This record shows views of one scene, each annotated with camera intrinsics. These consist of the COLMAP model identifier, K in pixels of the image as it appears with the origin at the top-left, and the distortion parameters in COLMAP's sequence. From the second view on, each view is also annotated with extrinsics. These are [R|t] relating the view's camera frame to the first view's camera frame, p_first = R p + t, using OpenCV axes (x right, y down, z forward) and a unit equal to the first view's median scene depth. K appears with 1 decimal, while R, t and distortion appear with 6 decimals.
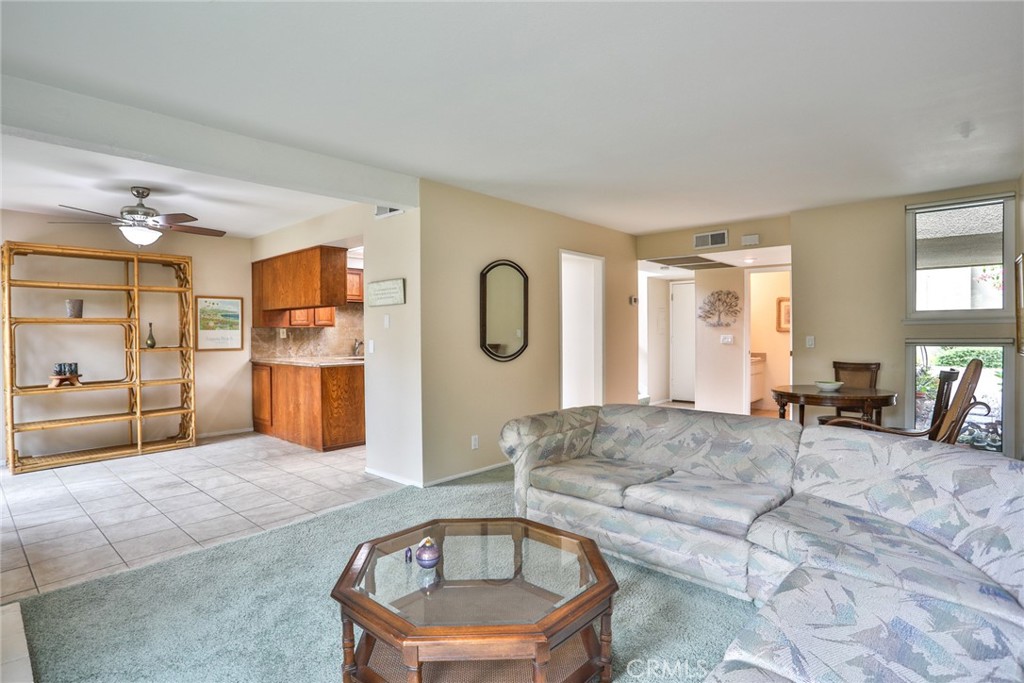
lens RADIAL K [[527.6, 0, 506.6], [0, 527.6, 342.9], [0, 0, 1]] dist [-0.067081, 0.024442]
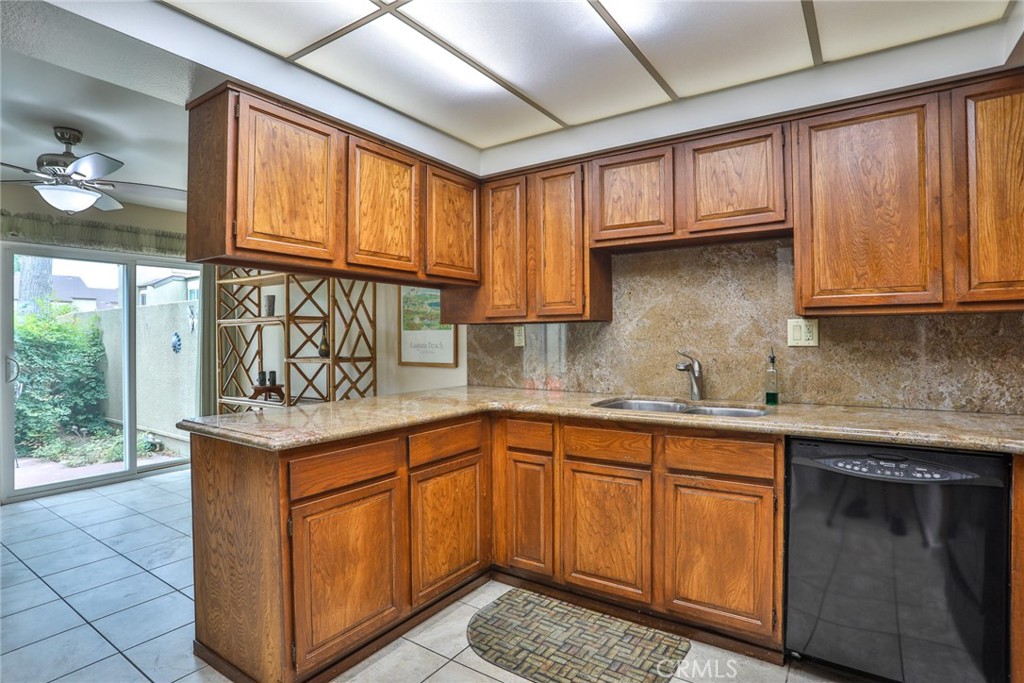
lens RADIAL K [[527.6, 0, 509.2], [0, 527.6, 338.4], [0, 0, 1]] dist [-0.067081, 0.024442]
pose [[0.135015, 0.007086, -0.990818, 0.038277], [-0.016183, 0.999857, 0.004945, -0.022081], [0.990711, 0.015367, 0.135111, 1.107410]]
